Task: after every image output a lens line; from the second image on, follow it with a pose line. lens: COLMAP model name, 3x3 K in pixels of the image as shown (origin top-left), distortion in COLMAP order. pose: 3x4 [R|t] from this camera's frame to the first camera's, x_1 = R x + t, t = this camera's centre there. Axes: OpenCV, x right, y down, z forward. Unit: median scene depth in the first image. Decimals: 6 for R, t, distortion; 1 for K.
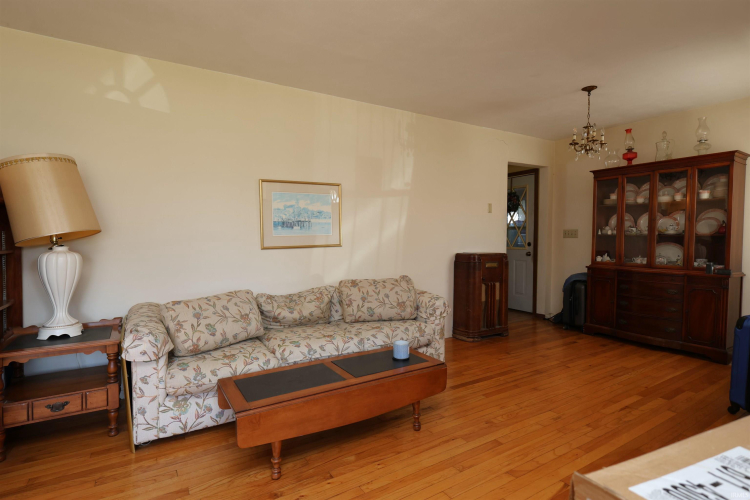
lens RADIAL K [[384.4, 0, 373.5], [0, 384.4, 249.3], [0, 0, 1]] dist [0.010515, -0.001349]
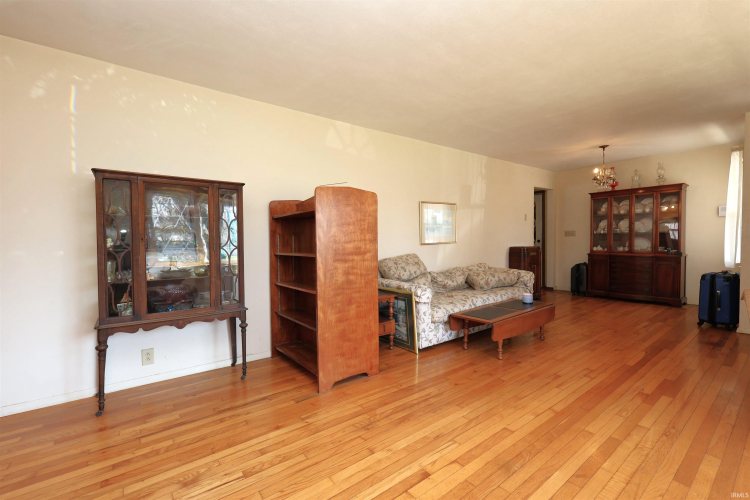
lens RADIAL K [[329.0, 0, 373.8], [0, 329.0, 248.7], [0, 0, 1]] dist [0.010044, 0.000684]
pose [[0.994155, -0.020128, 0.106070, -0.652874], [0.021095, 0.999746, -0.007996, 0.023778], [-0.105882, 0.010187, 0.994327, -0.354370]]
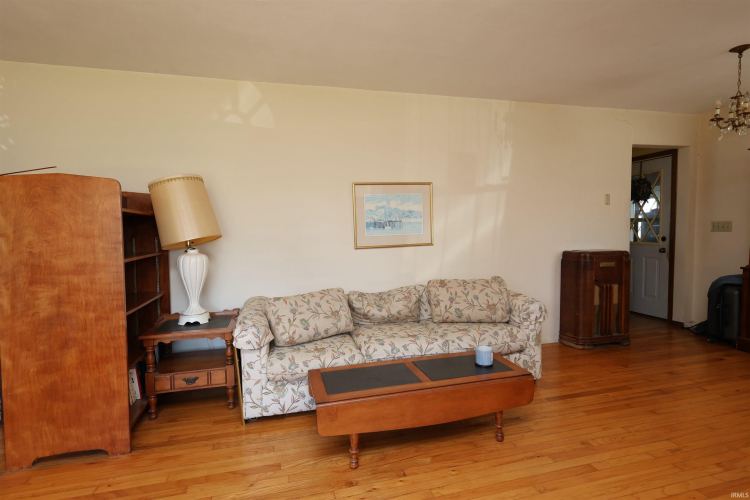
lens RADIAL K [[384.4, 0, 374.2], [0, 384.4, 249.3], [0, 0, 1]] dist [0.010515, -0.001349]
pose [[0.958191, 0.000030, -0.286130, 0.064764], [0.006569, 0.999734, 0.022105, -0.023139], [0.286054, -0.023060, 0.957936, -0.000175]]
